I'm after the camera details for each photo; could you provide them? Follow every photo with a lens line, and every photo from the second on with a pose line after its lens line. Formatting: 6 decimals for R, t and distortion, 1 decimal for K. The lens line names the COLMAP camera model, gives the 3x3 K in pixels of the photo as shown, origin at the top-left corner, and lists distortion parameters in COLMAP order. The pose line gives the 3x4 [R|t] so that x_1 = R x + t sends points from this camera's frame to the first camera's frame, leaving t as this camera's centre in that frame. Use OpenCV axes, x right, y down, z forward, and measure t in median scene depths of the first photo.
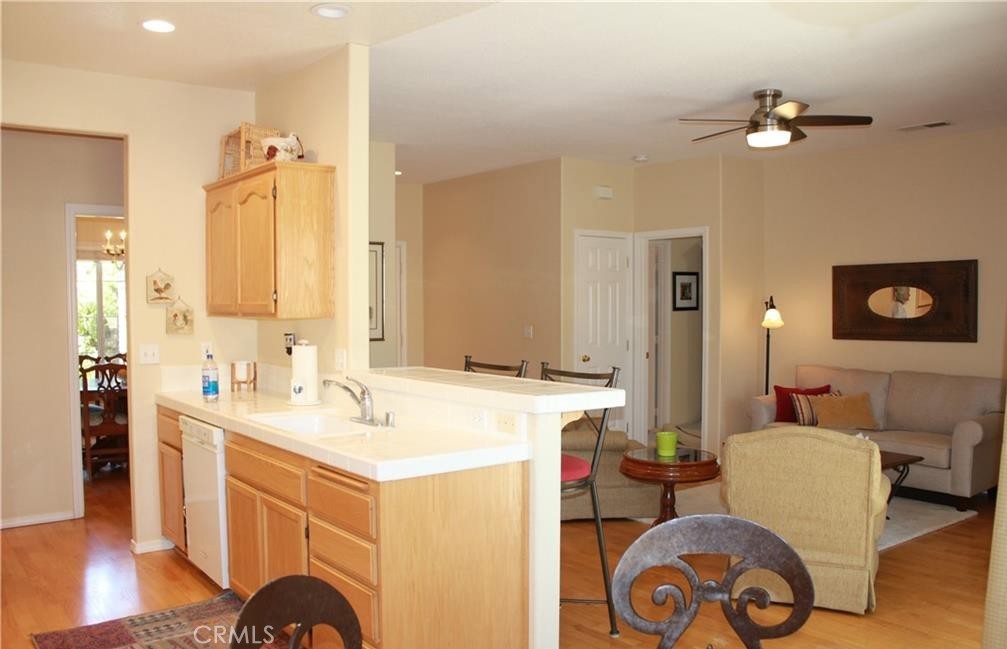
lens RADIAL K [[858.1, 0, 503.5], [0, 858.1, 324.5], [0, 0, 1]] dist [0.000138, -0.001004]
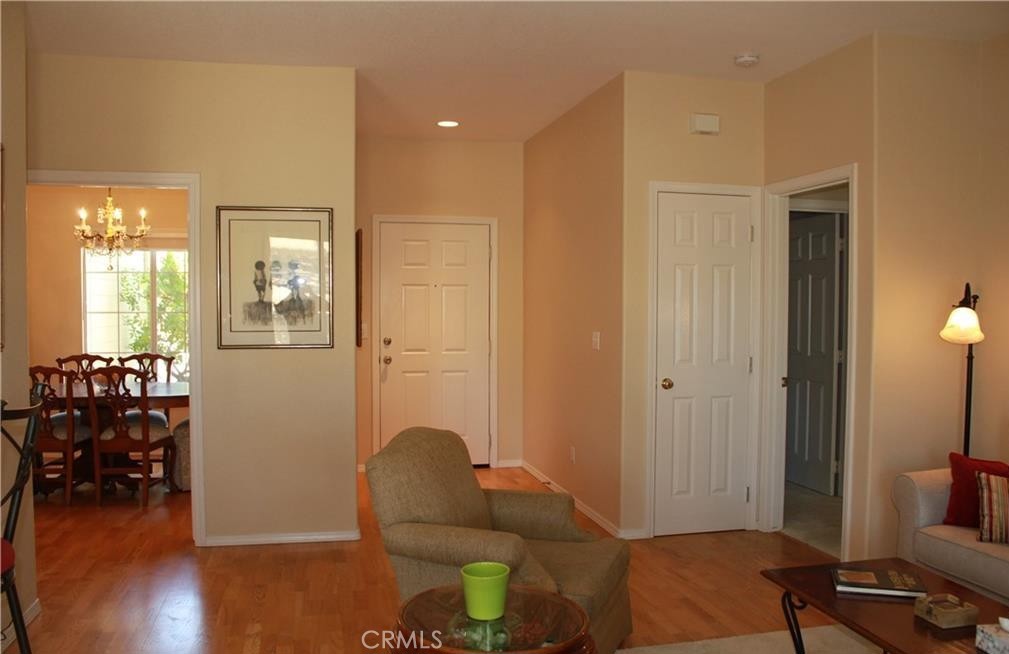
lens RADIAL K [[859.8, 0, 504.5], [0, 859.8, 327.0], [0, 0, 1]] dist [0.000138, -0.001004]
pose [[0.915697, 0.017045, -0.401508, 0.256371], [-0.017922, 0.999838, 0.001570, -0.001562], [0.401469, 0.005759, 0.915854, 0.381498]]
